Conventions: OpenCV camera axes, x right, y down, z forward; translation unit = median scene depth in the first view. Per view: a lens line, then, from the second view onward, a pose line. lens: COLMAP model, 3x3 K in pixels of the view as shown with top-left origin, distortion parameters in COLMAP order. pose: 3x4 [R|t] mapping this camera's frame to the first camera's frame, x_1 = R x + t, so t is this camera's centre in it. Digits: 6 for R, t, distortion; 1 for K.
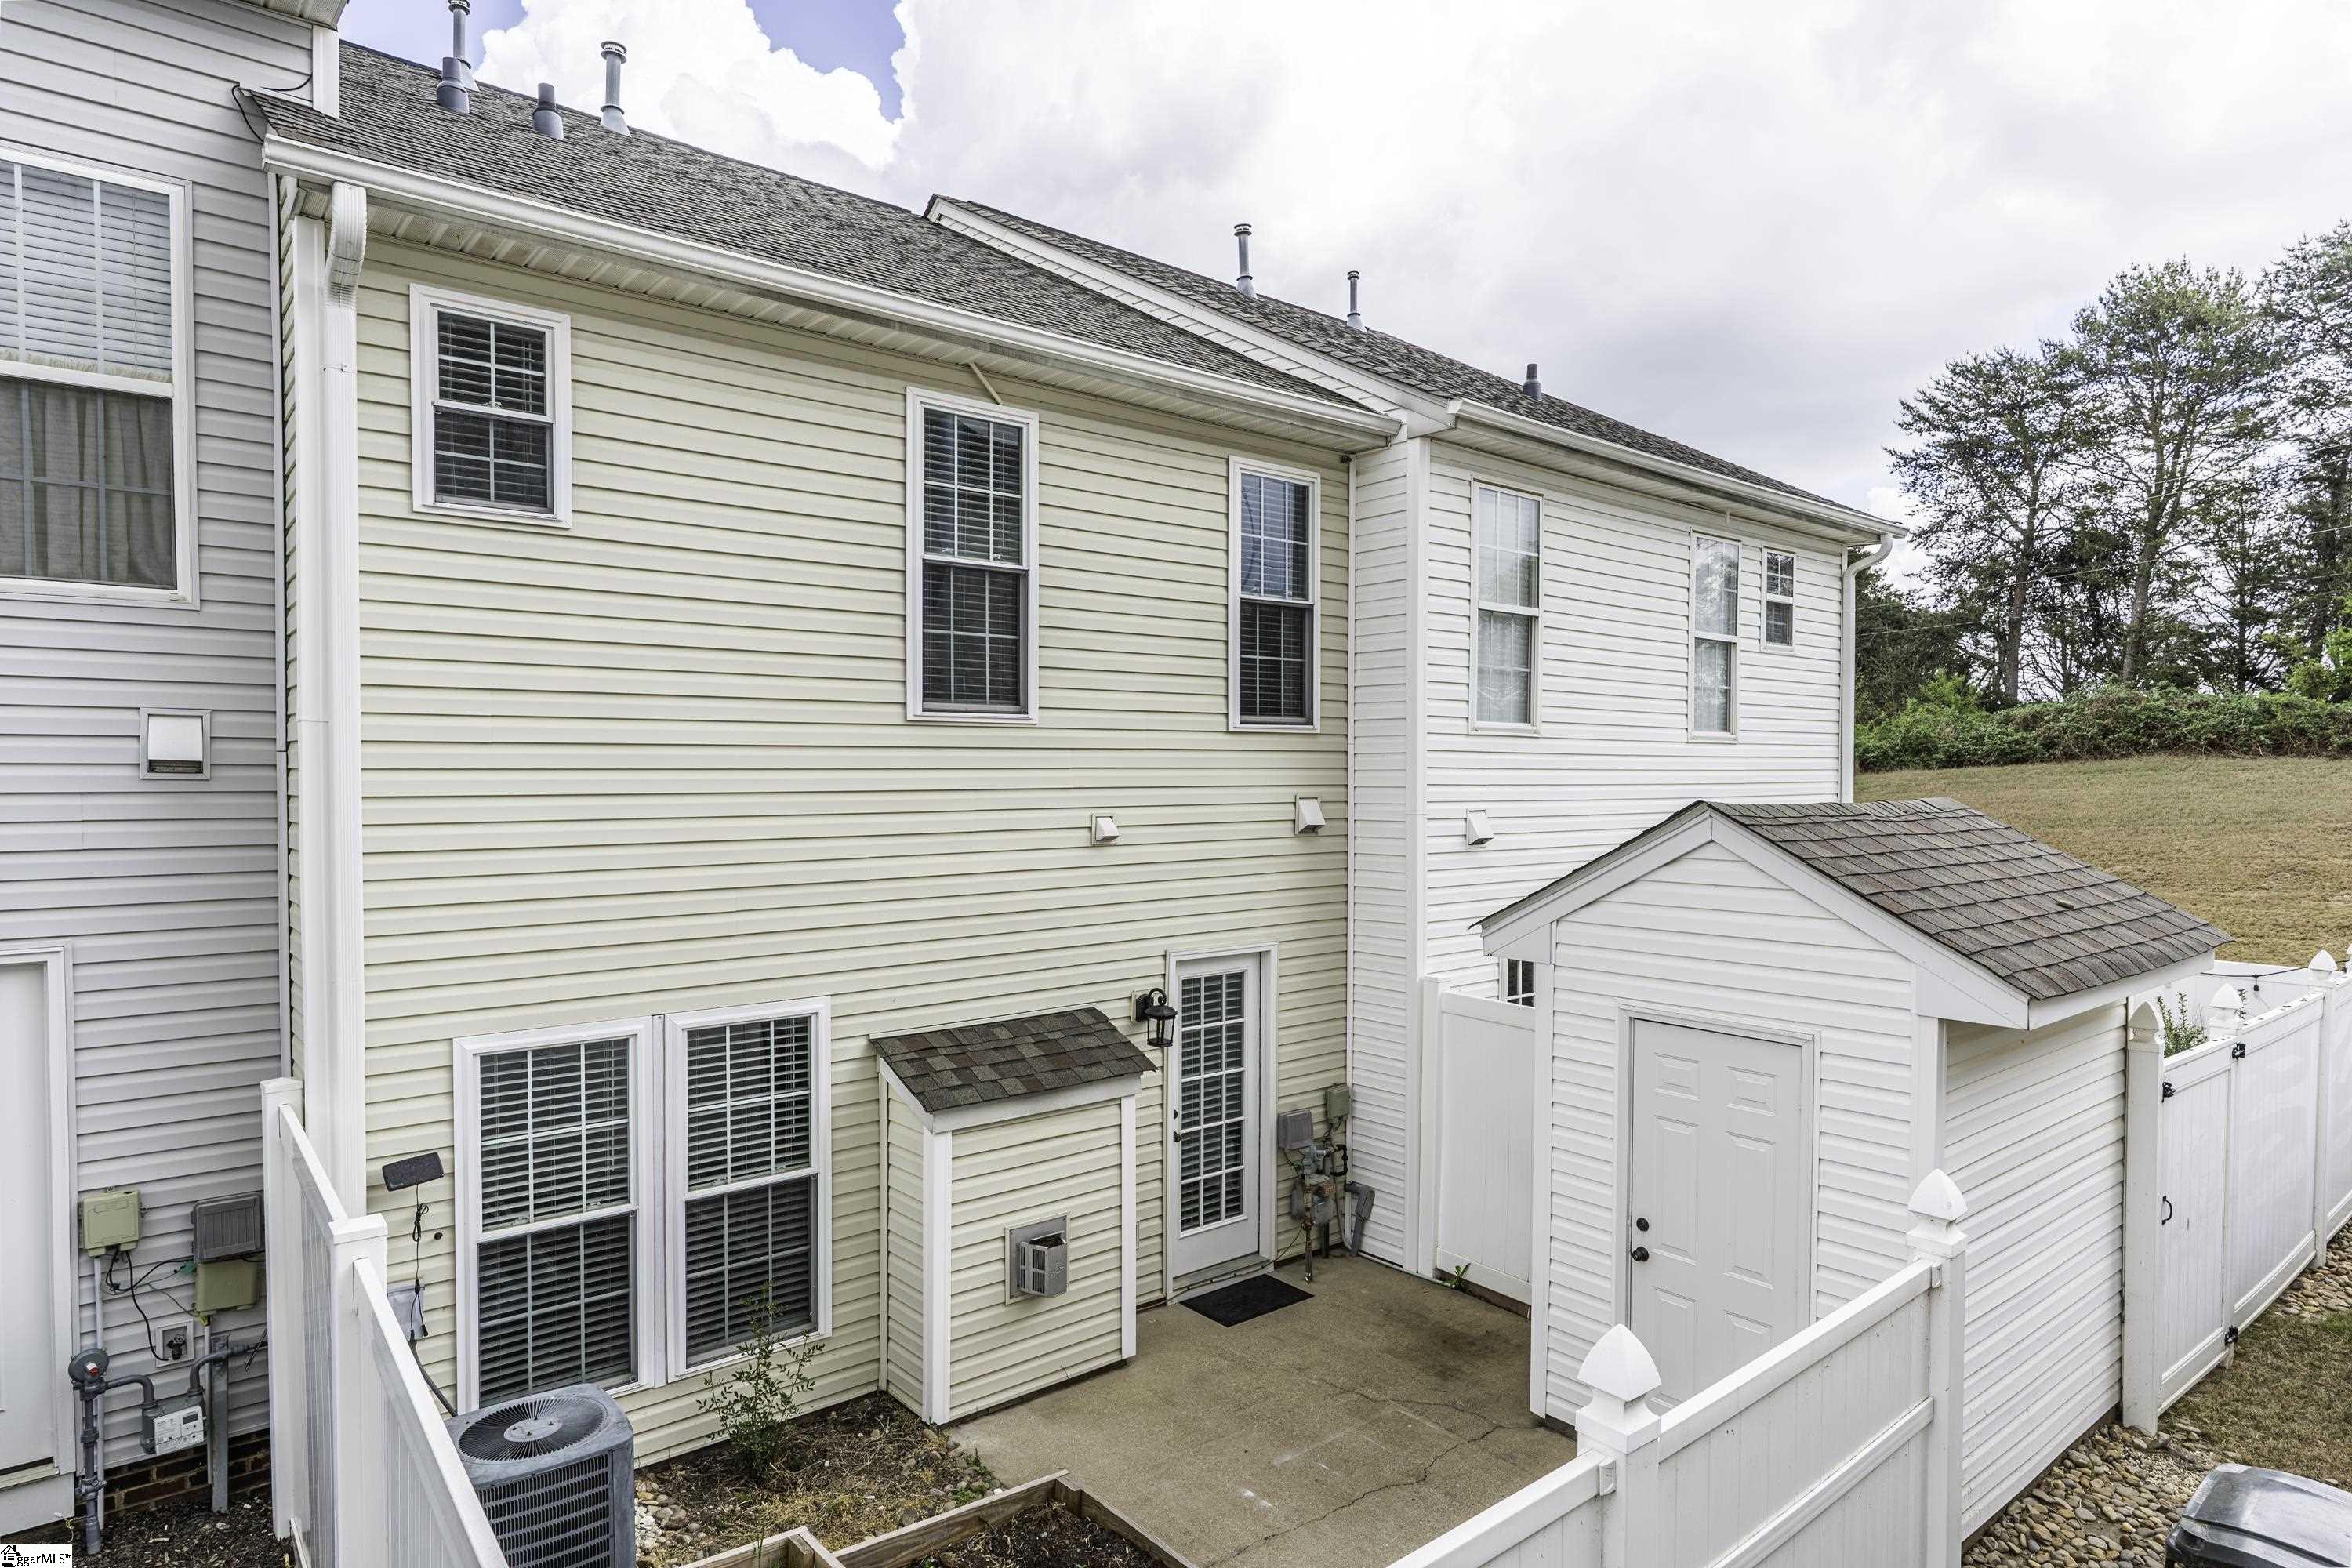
lens RADIAL K [[1313.3, 0, 1176.0], [0, 1313.3, 786.6], [0, 0, 1]] dist [0.001147, 0.000095]
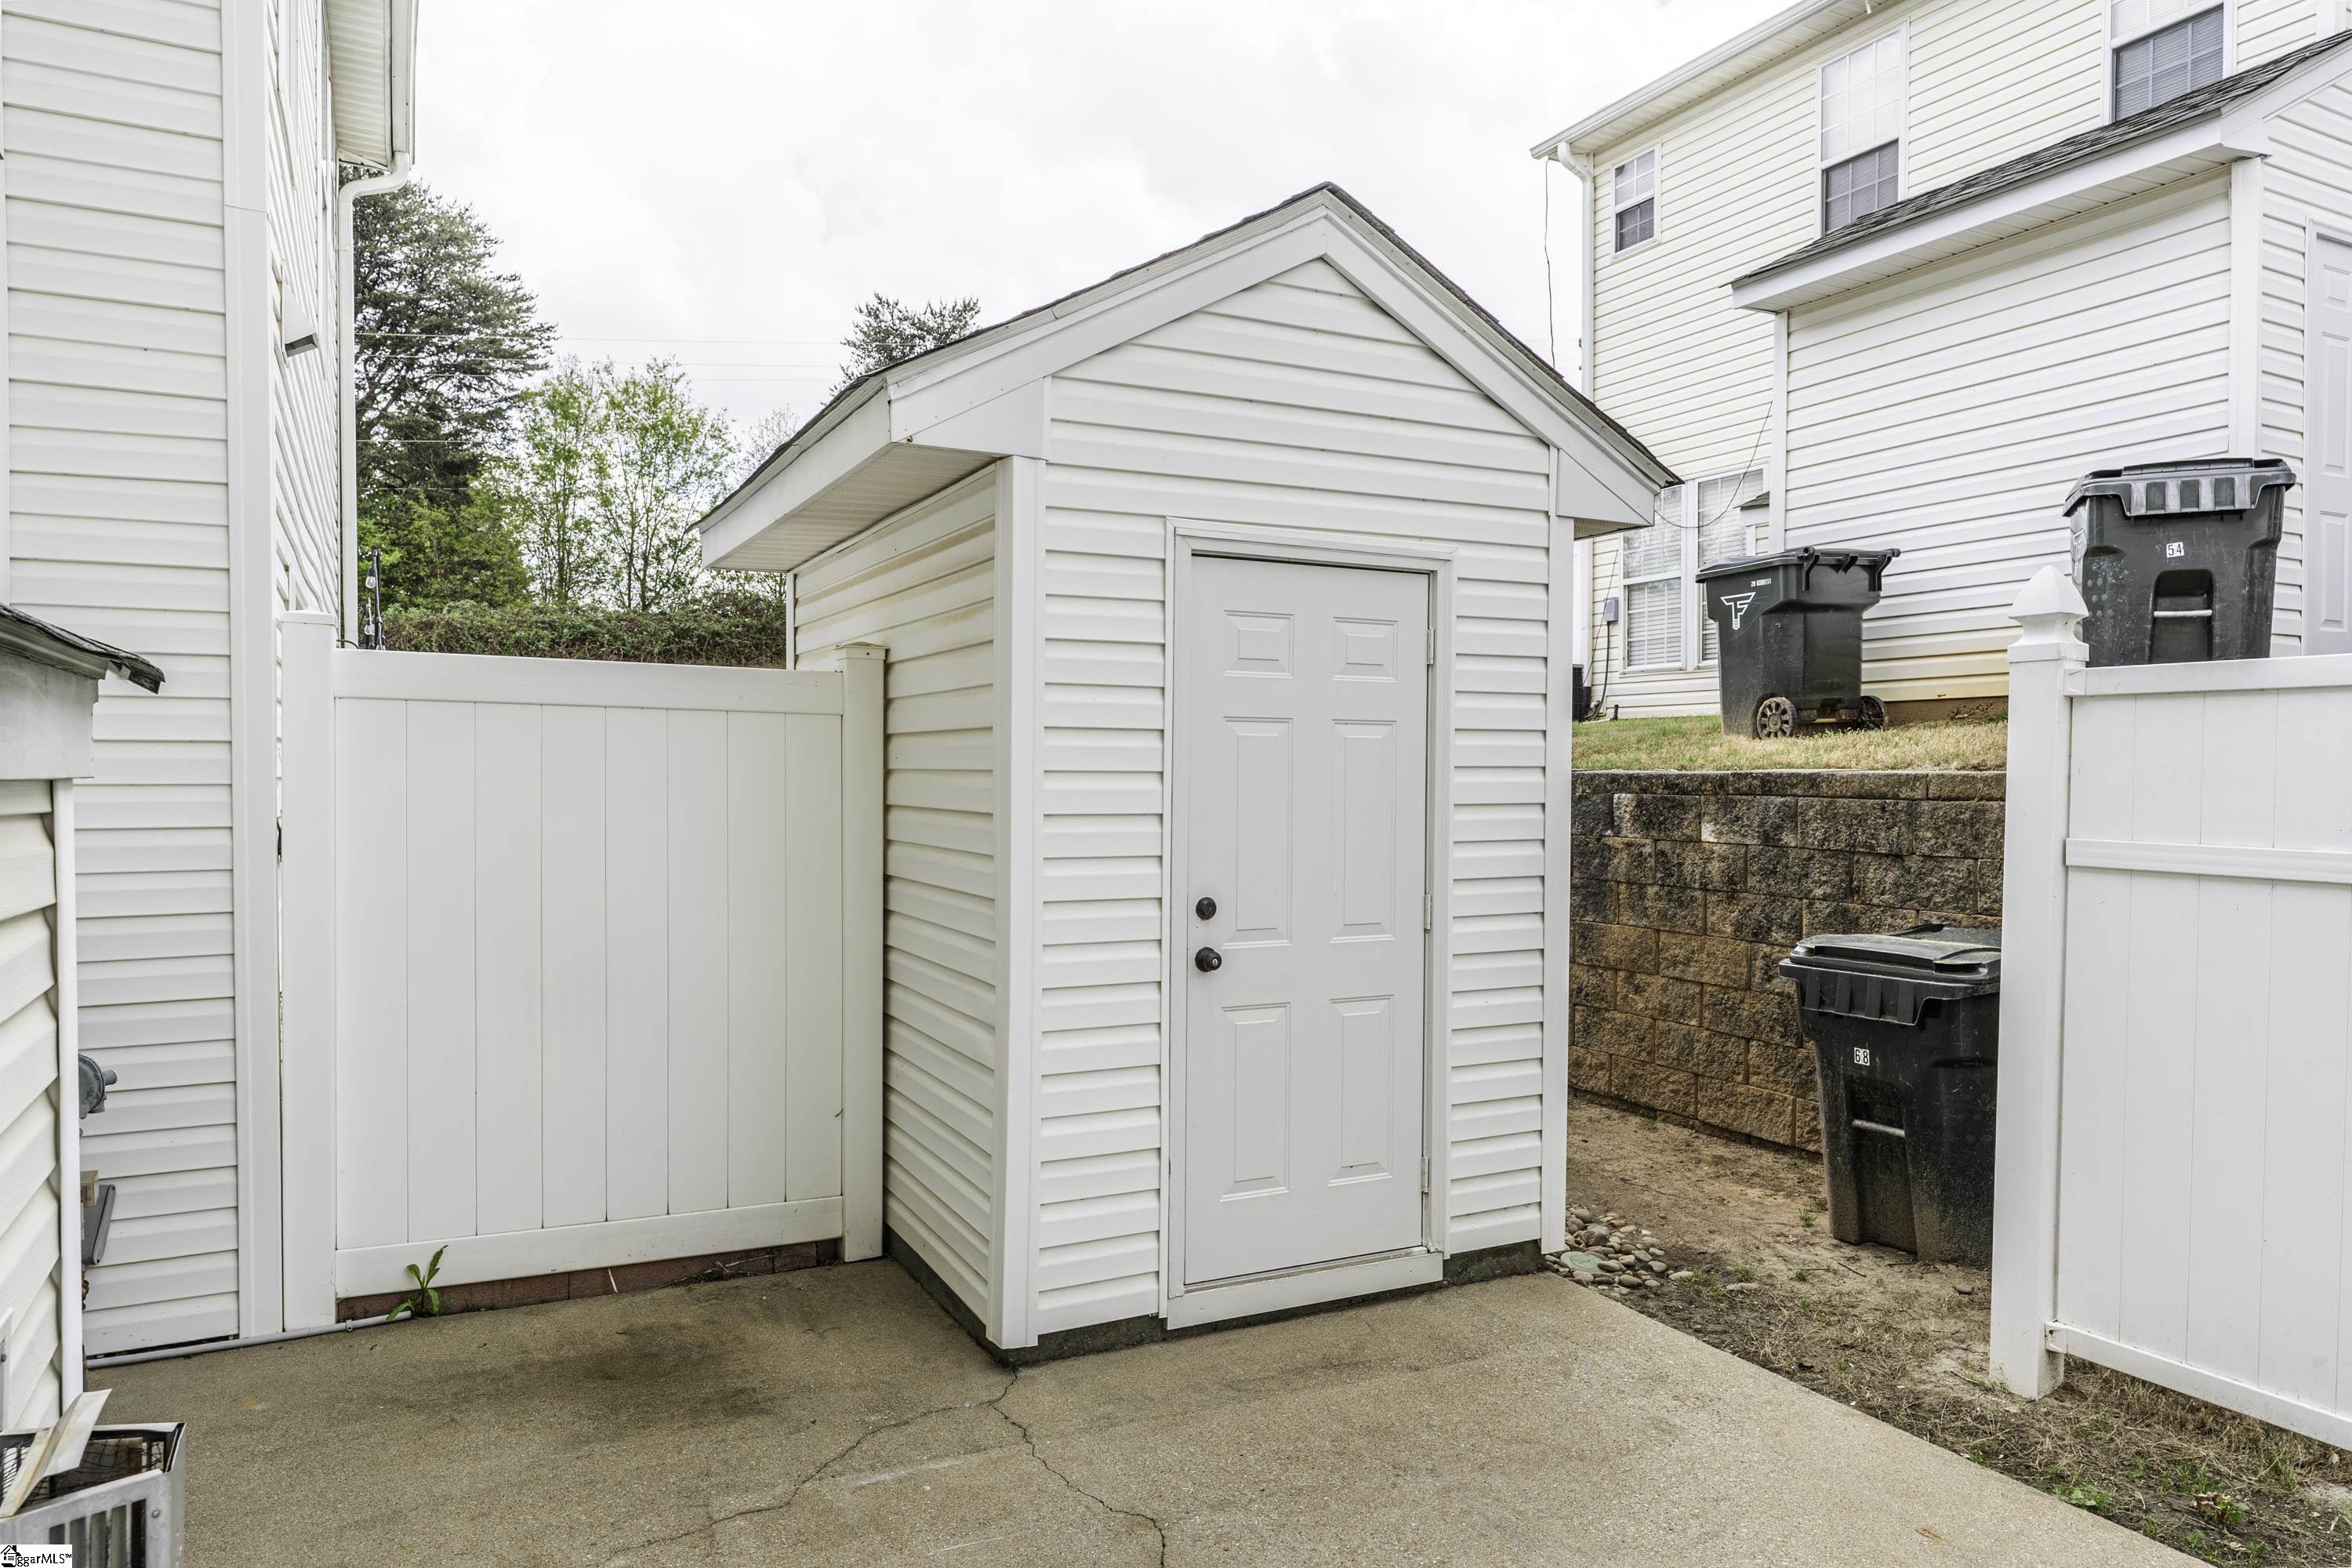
lens RADIAL K [[1497.7, 0, 1174.0], [0, 1497.7, 790.0], [0, 0, 1]] dist [0.001422, 0.000198]
pose [[0.206605, -0.018013, 0.978259, -0.291957], [0.005048, 0.999837, 0.017345, 0.266358], [-0.978411, 0.001355, 0.206662, 0.866929]]
